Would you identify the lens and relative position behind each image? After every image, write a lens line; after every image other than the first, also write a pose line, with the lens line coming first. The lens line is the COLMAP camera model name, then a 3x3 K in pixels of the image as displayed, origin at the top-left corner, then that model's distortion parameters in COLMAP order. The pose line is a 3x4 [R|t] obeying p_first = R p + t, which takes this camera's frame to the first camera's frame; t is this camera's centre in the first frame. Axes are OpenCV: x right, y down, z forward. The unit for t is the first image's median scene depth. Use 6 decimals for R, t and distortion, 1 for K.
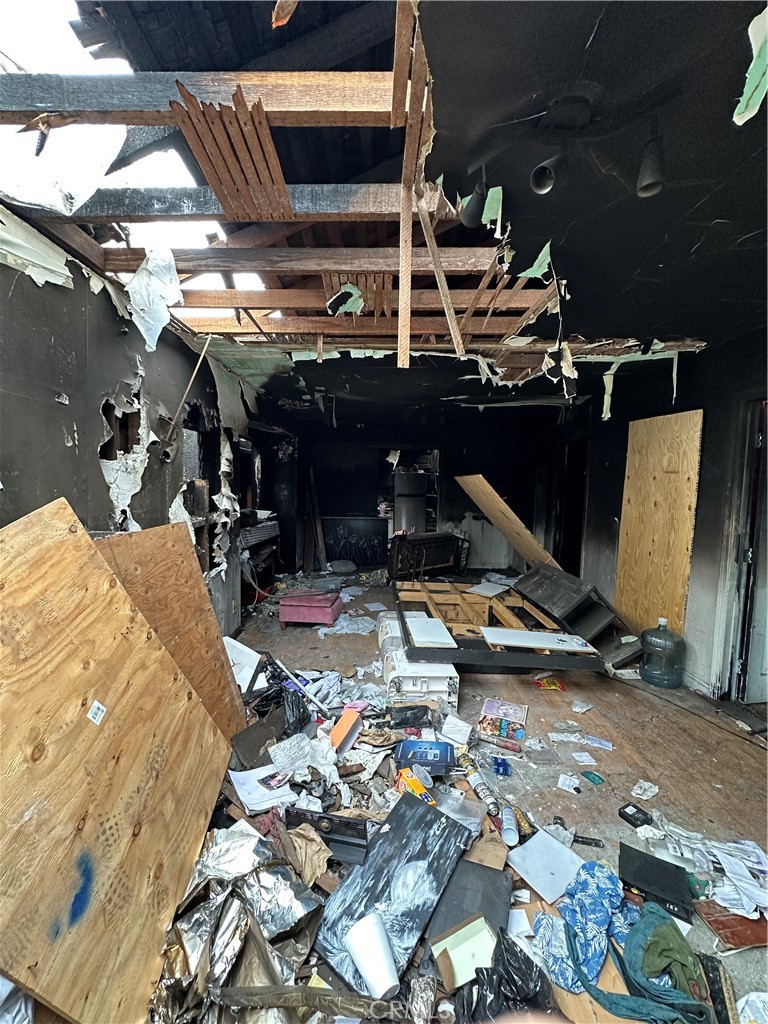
lens RADIAL K [[408.2, 0, 383.8], [0, 408.2, 511.4], [0, 0, 1]] dist [-0.004197, 0.000829]
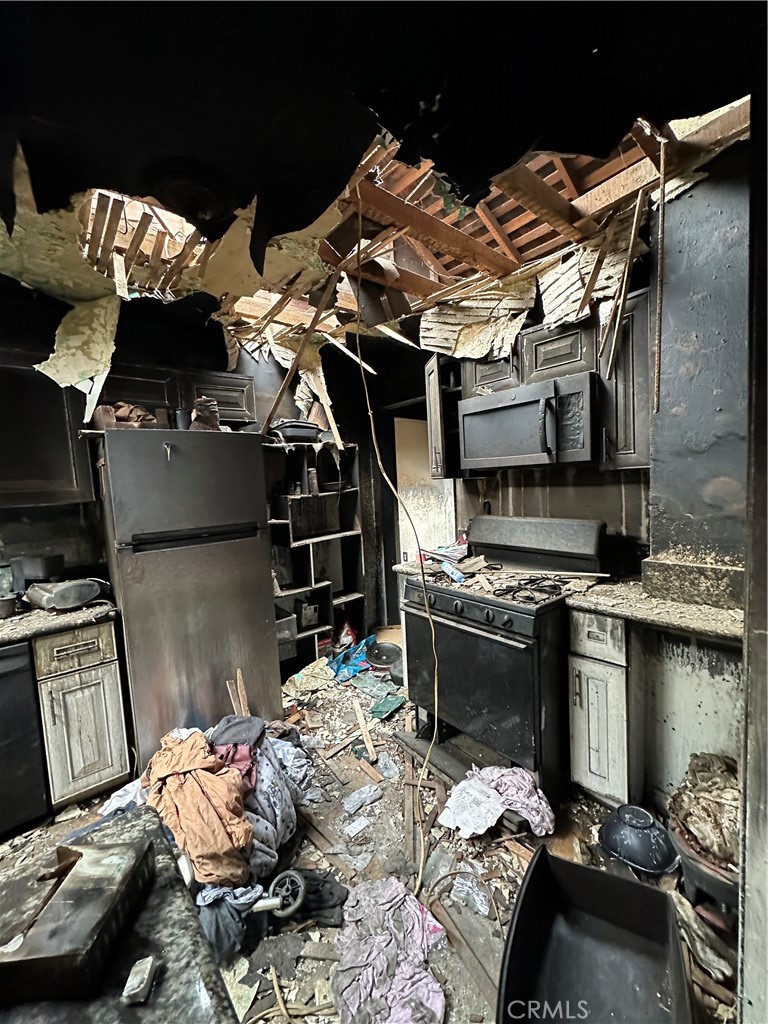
lens RADIAL K [[408.2, 0, 383.8], [0, 408.2, 511.4], [0, 0, 1]] dist [-0.004197, 0.000829]
pose [[0.765647, -0.100826, 0.635310, 0.012117], [0.105720, 0.993933, 0.030333, -0.208259], [-0.634514, 0.043941, 0.771661, 3.351039]]
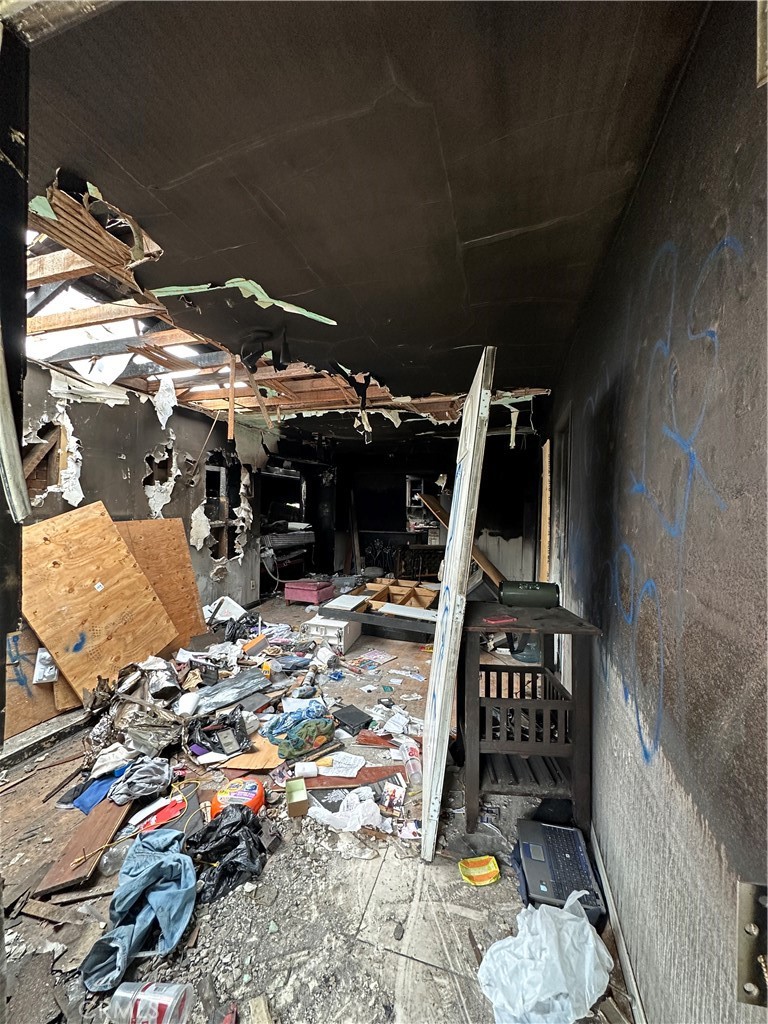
lens RADIAL K [[408.2, 0, 383.8], [0, 408.2, 511.4], [0, 0, 1]] dist [-0.004197, 0.000829]
pose [[0.955319, 0.003760, -0.295553, 0.911785], [-0.021573, 0.998139, -0.057032, 0.077591], [0.294788, 0.060859, 0.953623, -0.476819]]
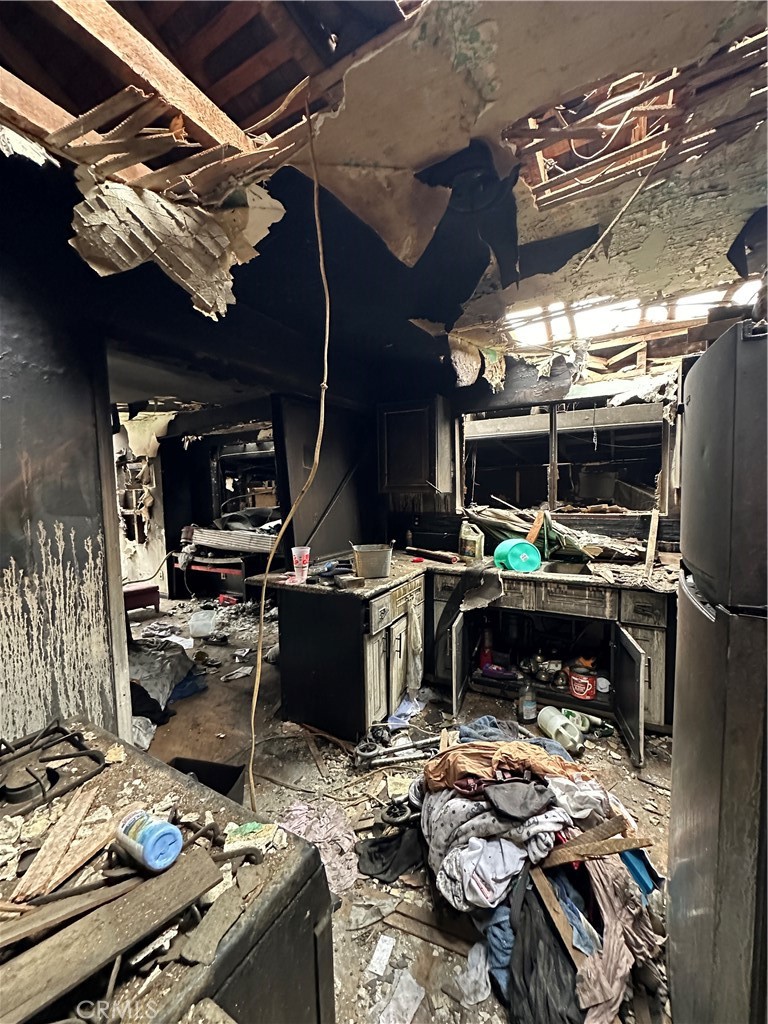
lens RADIAL K [[408.2, 0, 383.8], [0, 408.2, 511.4], [0, 0, 1]] dist [-0.004197, 0.000829]
pose [[-0.487387, 0.047214, -0.871909, 0.890816], [-0.050014, 0.995388, 0.081857, -0.265261], [0.871753, 0.083504, -0.482778, 4.250952]]
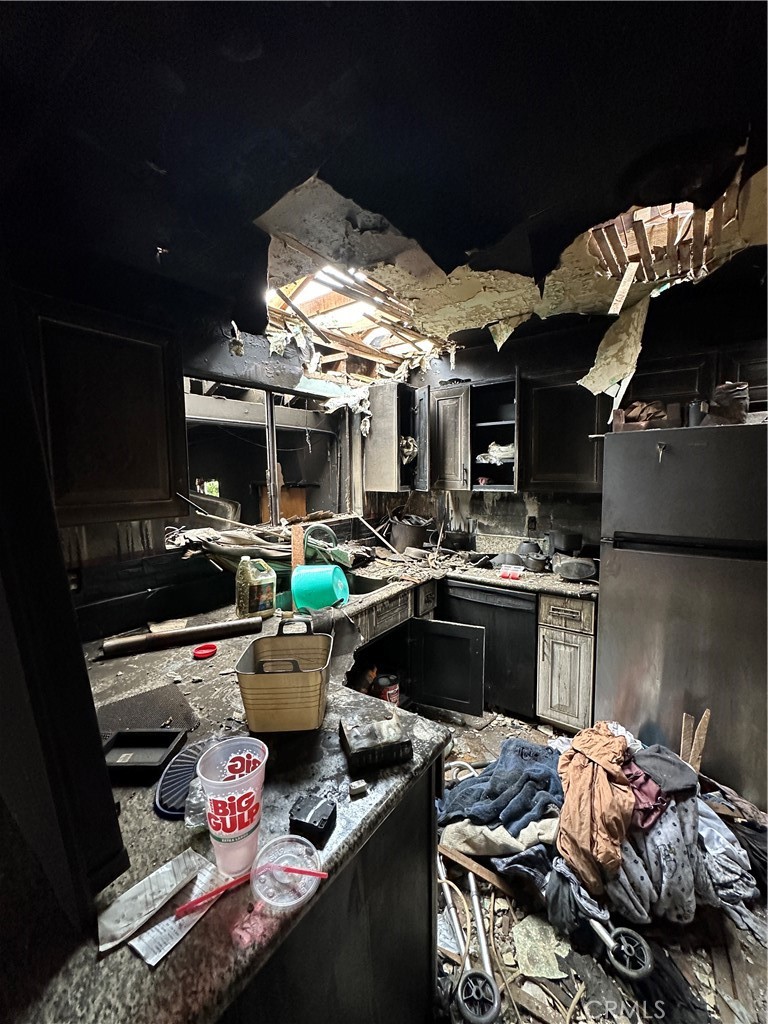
lens RADIAL K [[408.2, 0, 383.8], [0, 408.2, 511.4], [0, 0, 1]] dist [-0.004197, 0.000829]
pose [[0.802463, 0.033416, -0.595765, 0.274540], [-0.012164, 0.999139, 0.039656, -0.264444], [0.596578, -0.024576, 0.802179, 3.300941]]
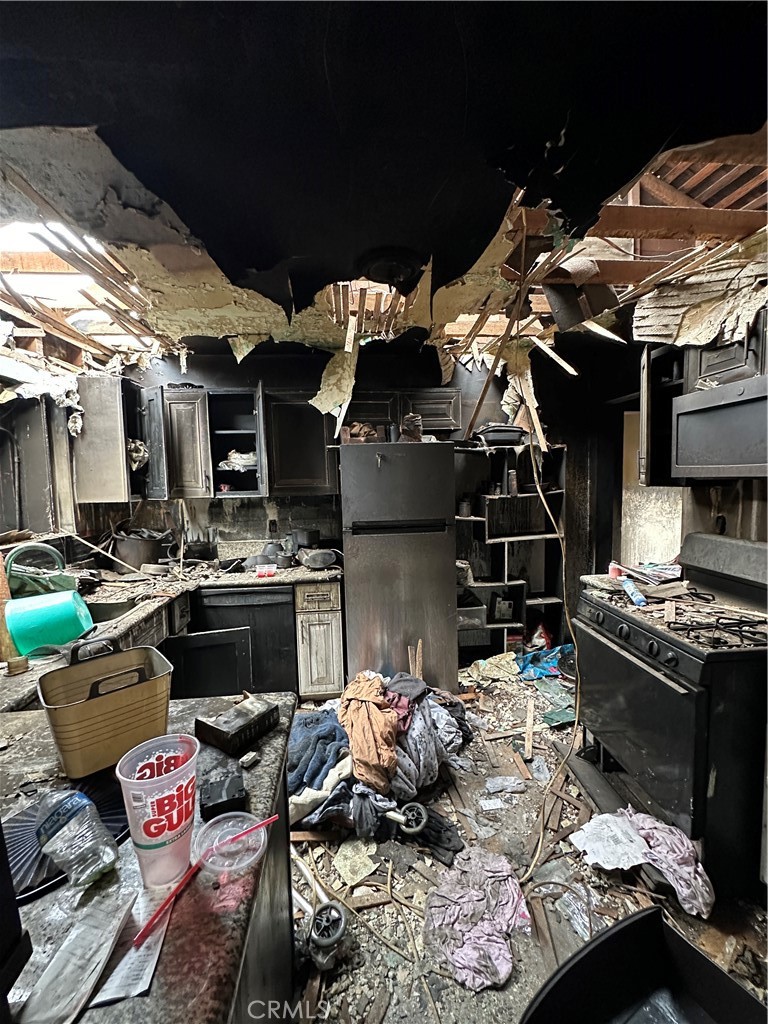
lens RADIAL K [[408.2, 0, 383.8], [0, 408.2, 511.4], [0, 0, 1]] dist [-0.004197, 0.000829]
pose [[0.995325, -0.045878, 0.084986, 0.137665], [0.045157, 0.998926, 0.010391, -0.227127], [-0.085372, -0.006505, 0.996328, 3.177931]]
